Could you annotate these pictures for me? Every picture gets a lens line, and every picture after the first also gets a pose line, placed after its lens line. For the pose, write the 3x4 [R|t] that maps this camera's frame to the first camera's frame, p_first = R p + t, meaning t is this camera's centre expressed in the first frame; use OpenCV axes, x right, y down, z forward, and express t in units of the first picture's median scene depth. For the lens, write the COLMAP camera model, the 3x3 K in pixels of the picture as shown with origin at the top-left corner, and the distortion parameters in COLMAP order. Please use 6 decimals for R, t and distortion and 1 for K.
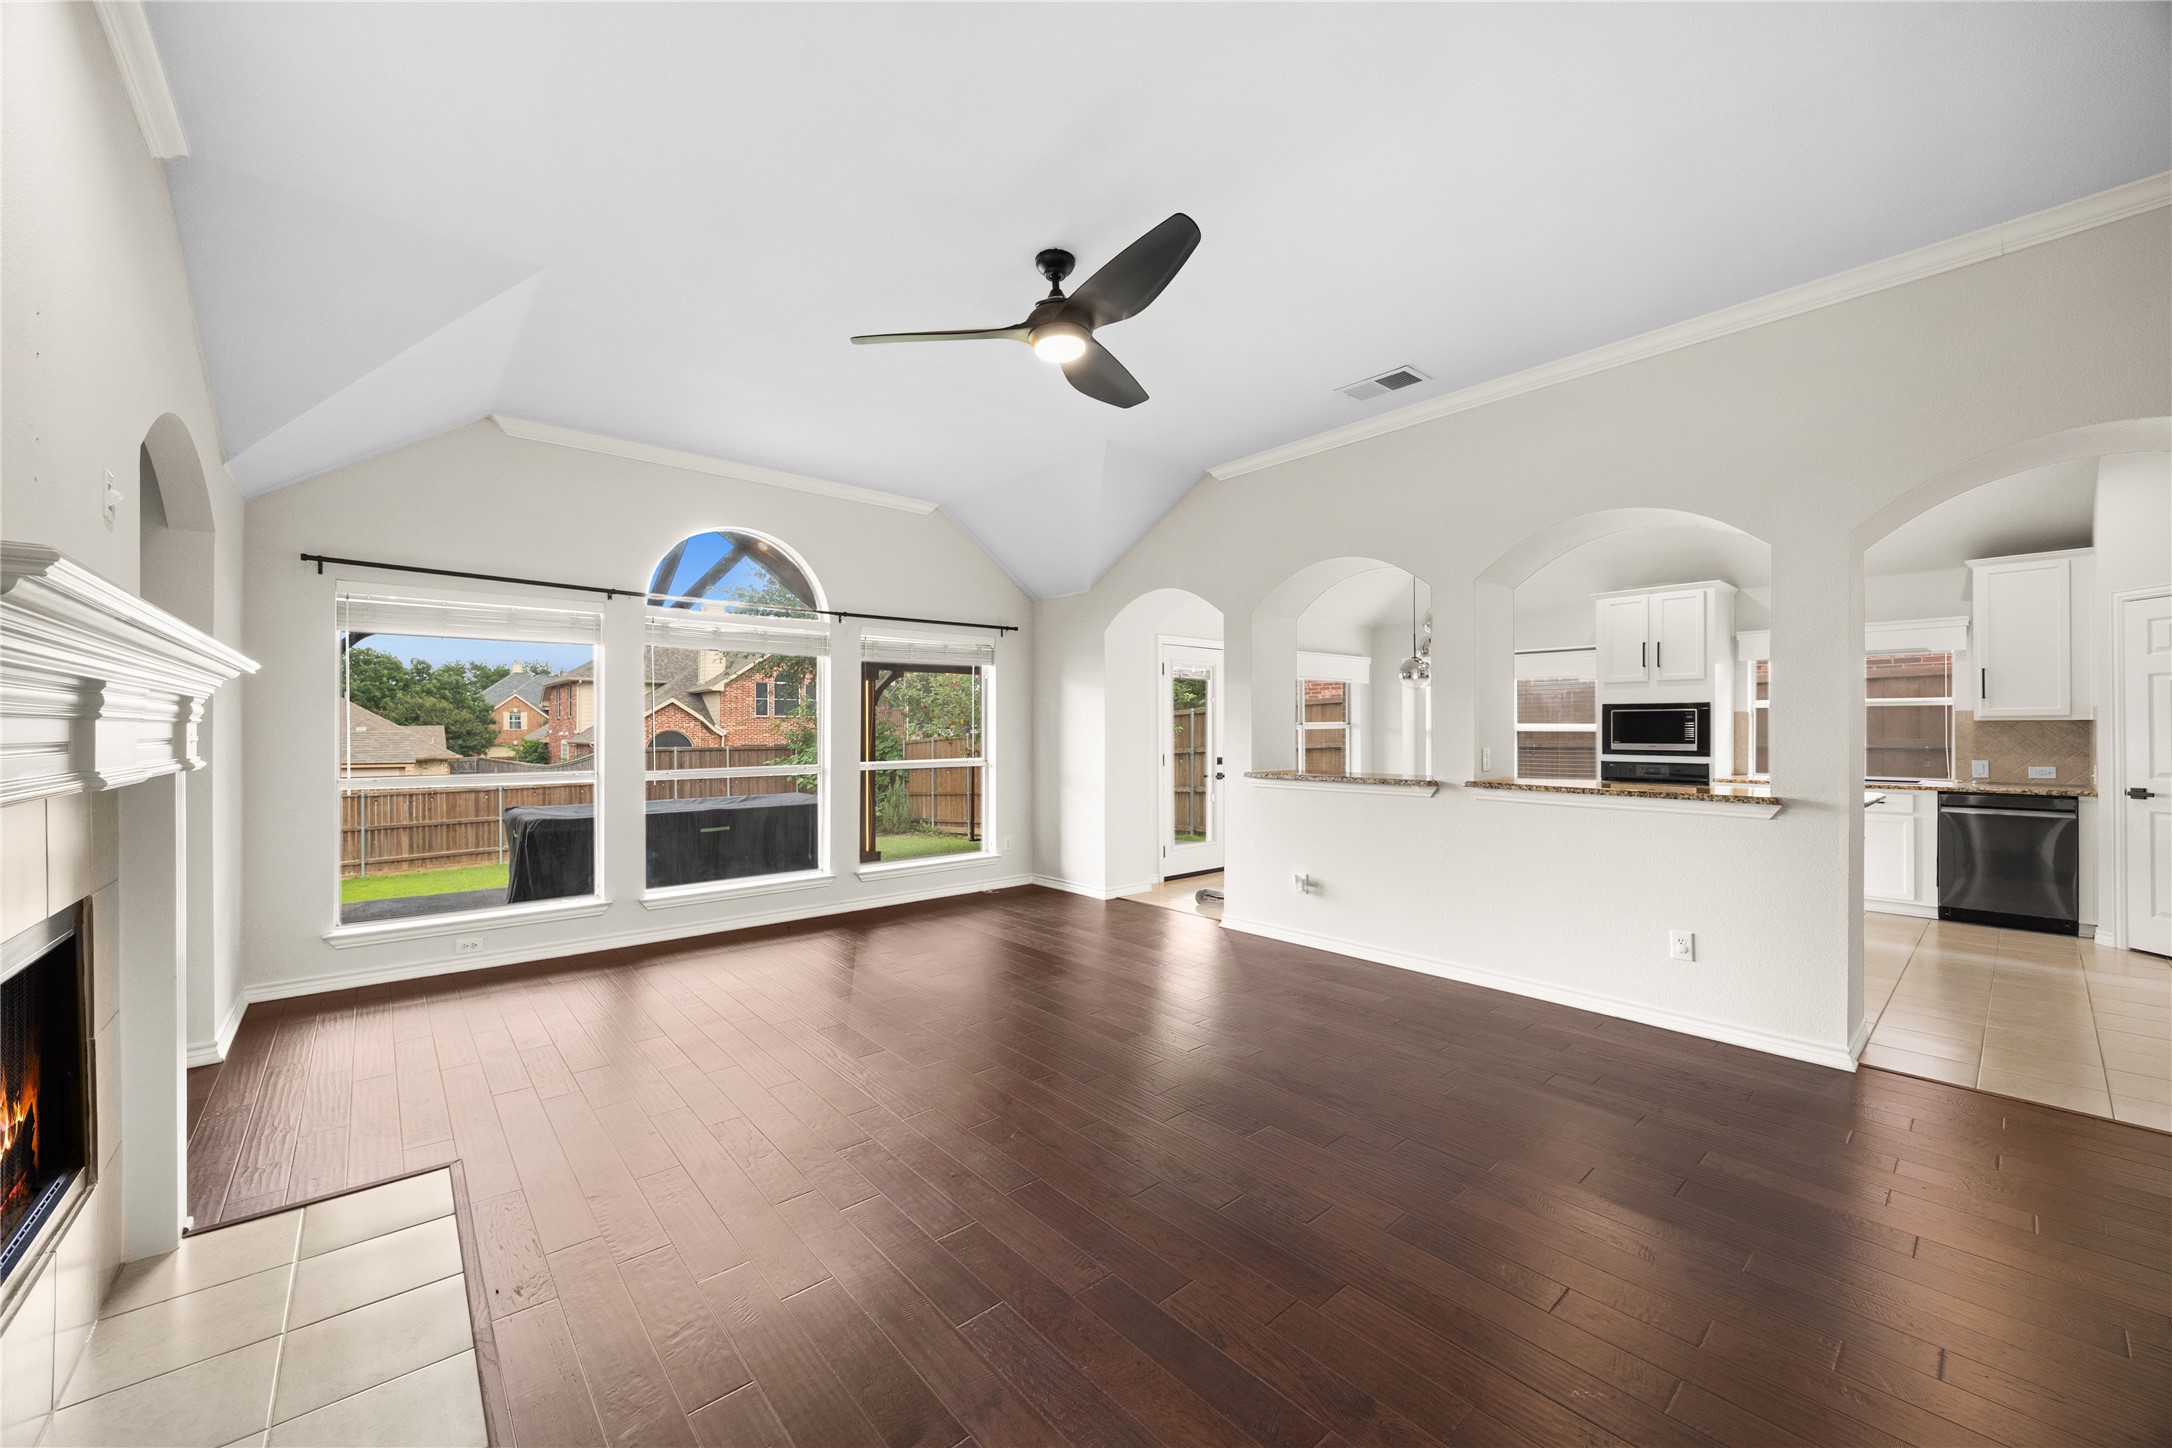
lens RADIAL K [[832.8, 0, 1089.8], [0, 832.8, 724.0], [0, 0, 1]] dist [-0.001103, 0.000375]
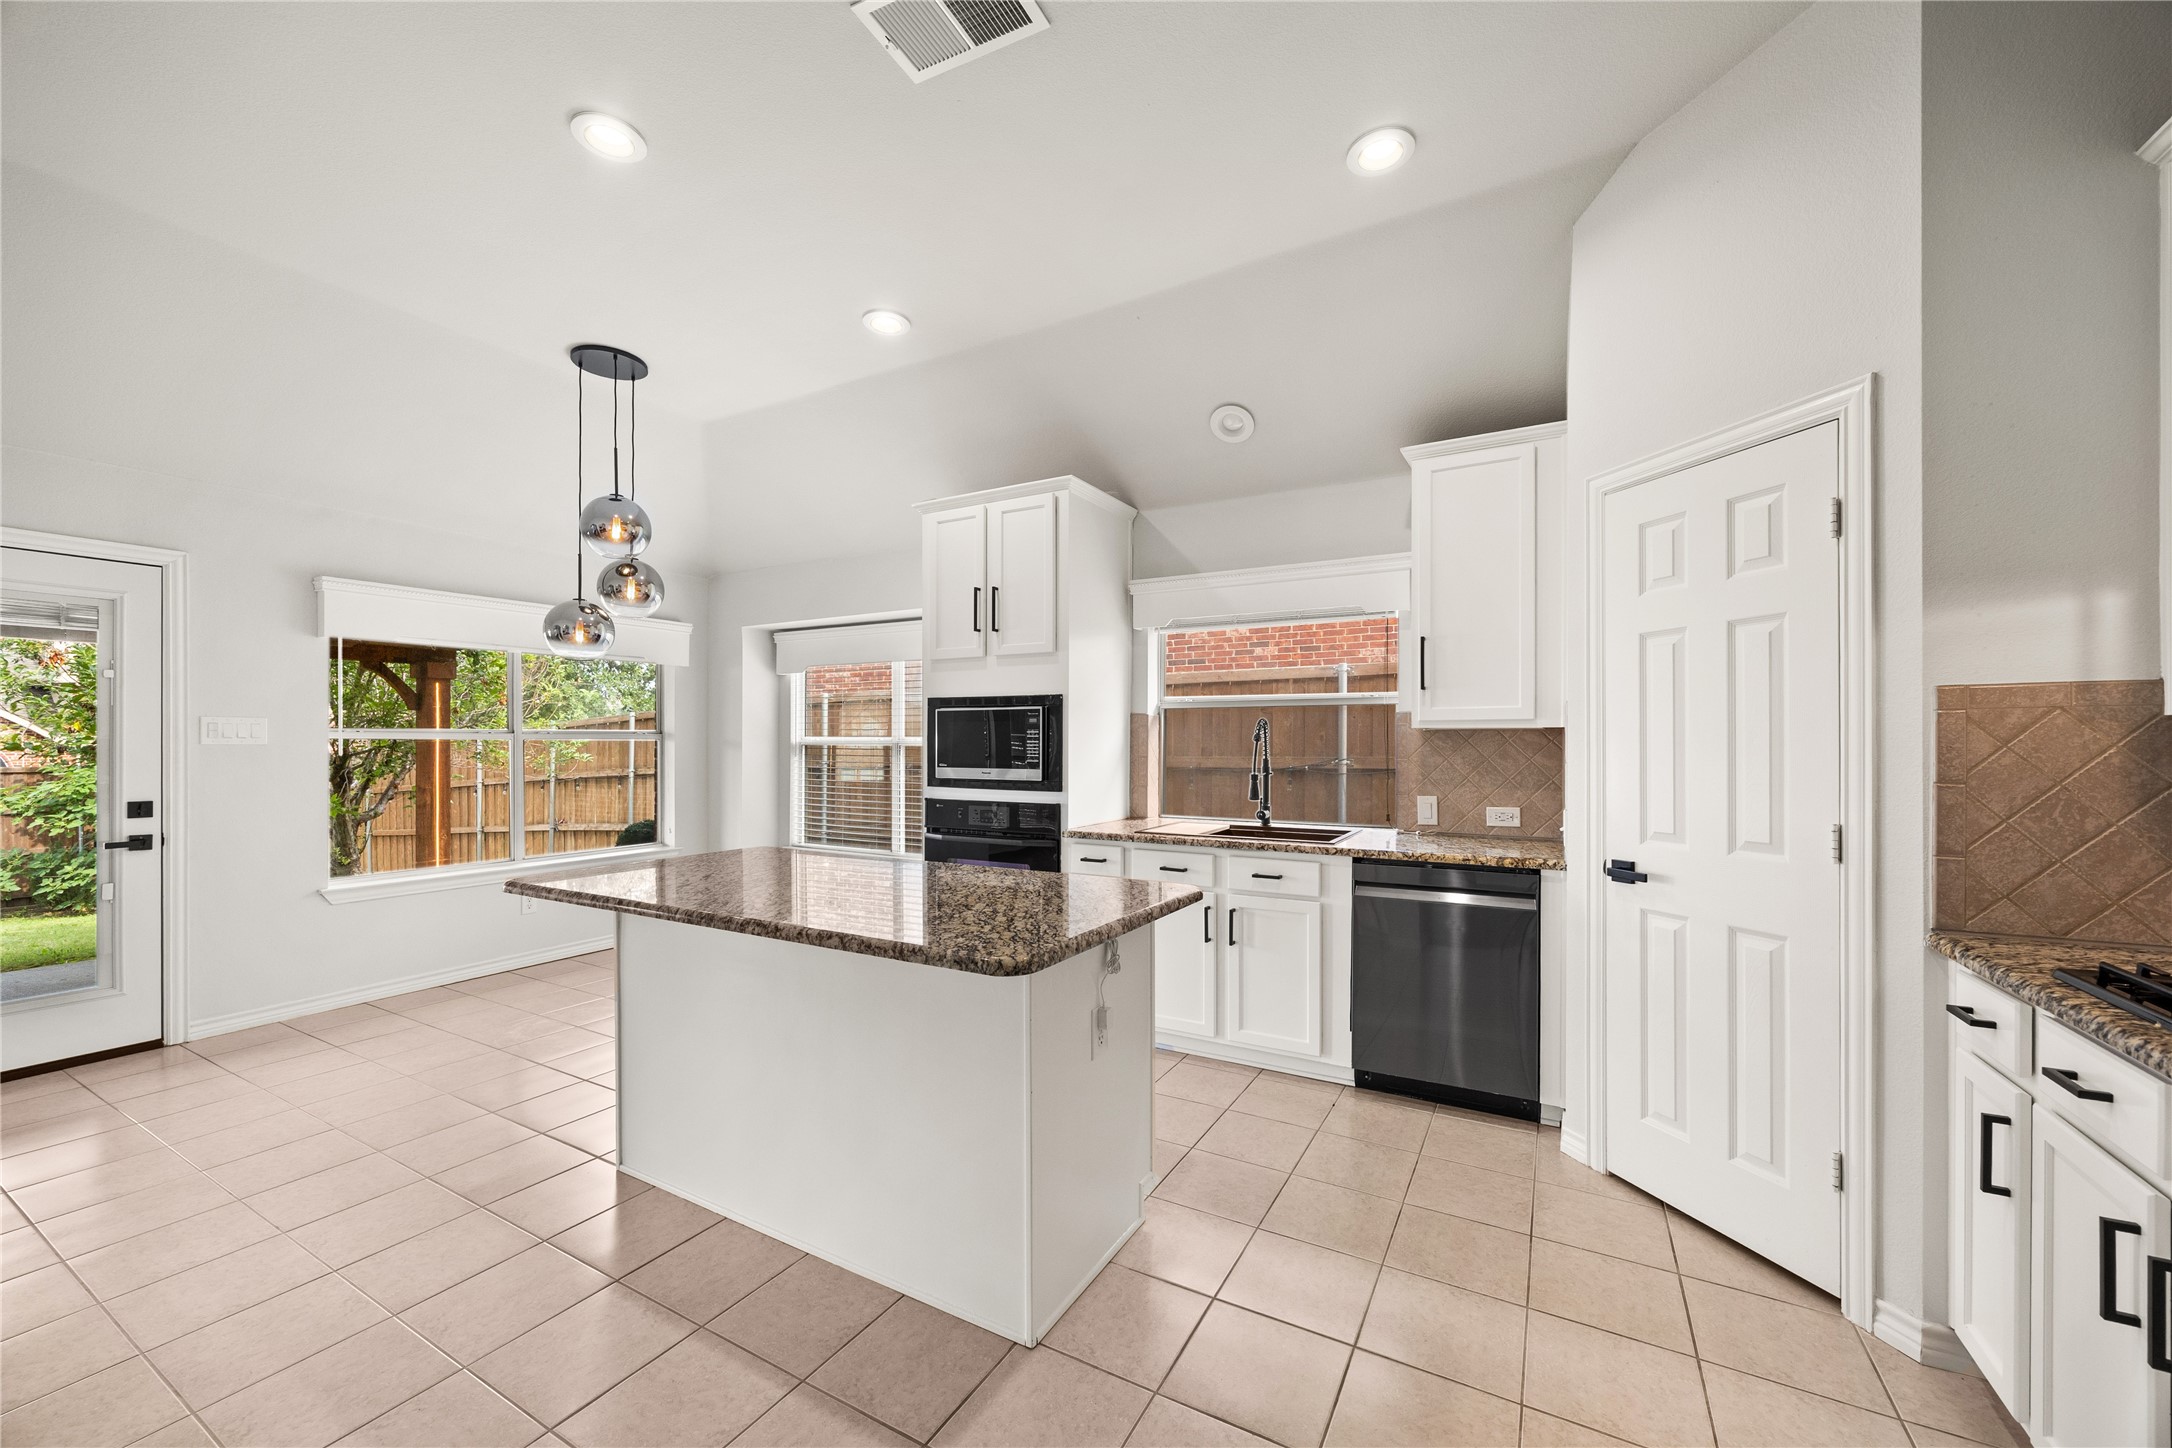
lens RADIAL K [[832.8, 0, 1090.7], [0, 832.8, 742.4], [0, 0, 1]] dist [-0.001103, 0.000375]
pose [[0.944179, 0.002582, 0.329421, 0.646172], [-0.004712, 0.999973, 0.005667, 0.003111], [-0.329398, -0.006903, 0.944166, 0.516374]]
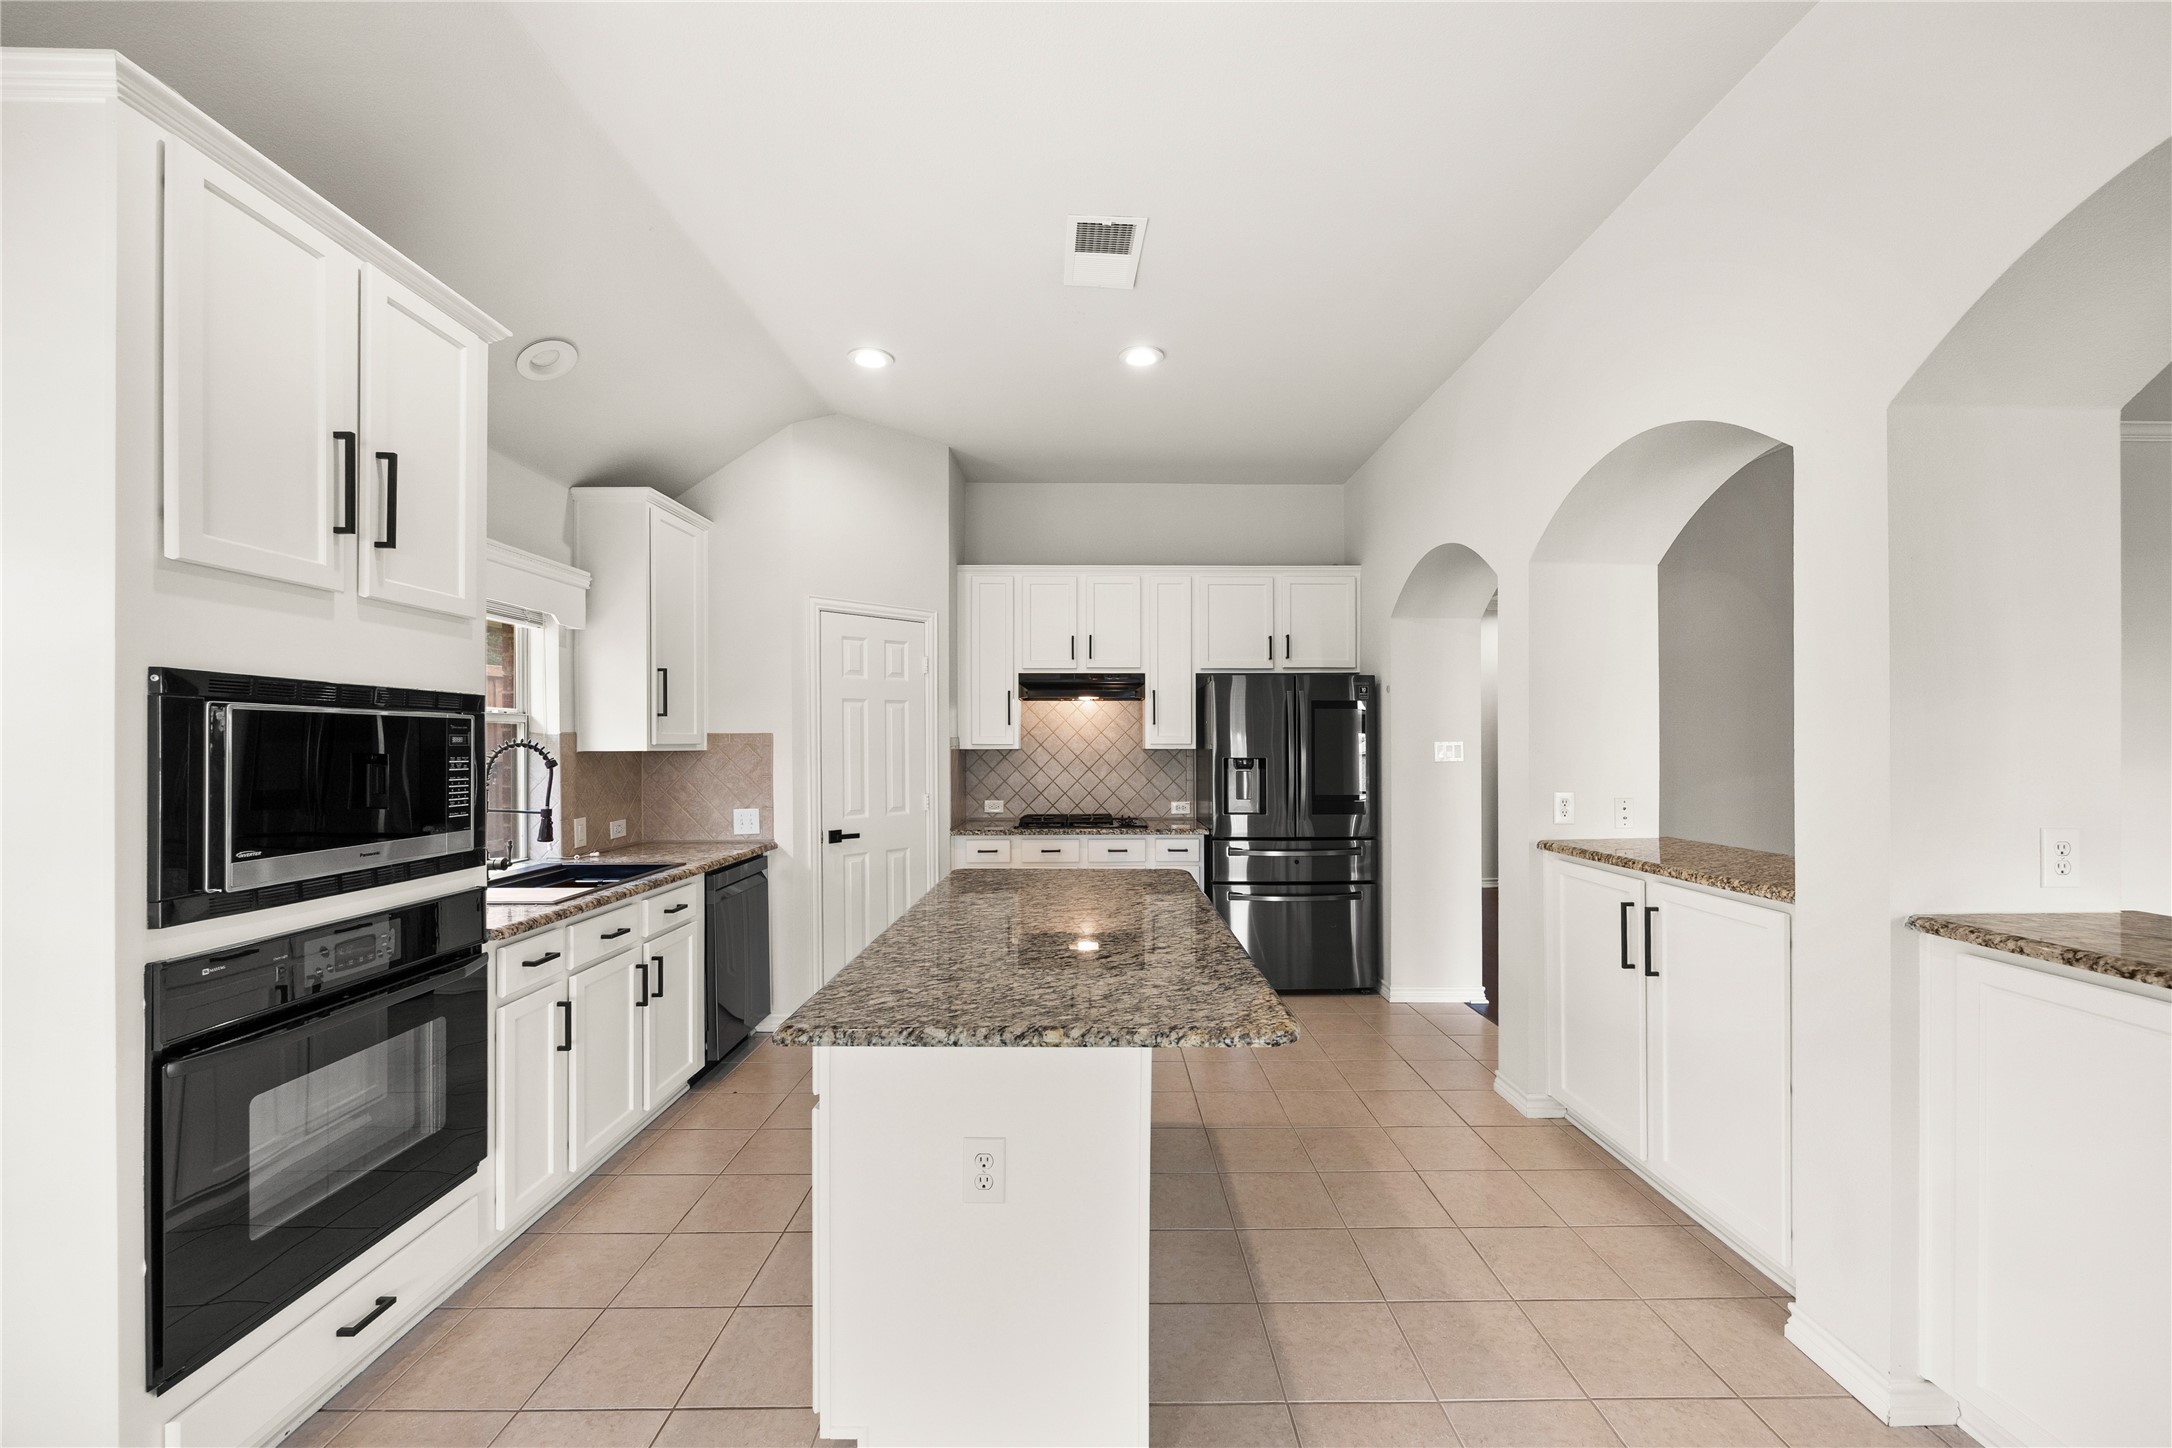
lens RADIAL K [[832.8, 0, 1100.8], [0, 832.8, 734.4], [0, 0, 1]] dist [-0.001103, 0.000375]
pose [[-0.758099, 0.011489, 0.652038, 0.396555], [0.002230, 0.999885, -0.015025, -0.006266], [-0.652136, -0.009937, -0.758037, 1.211828]]
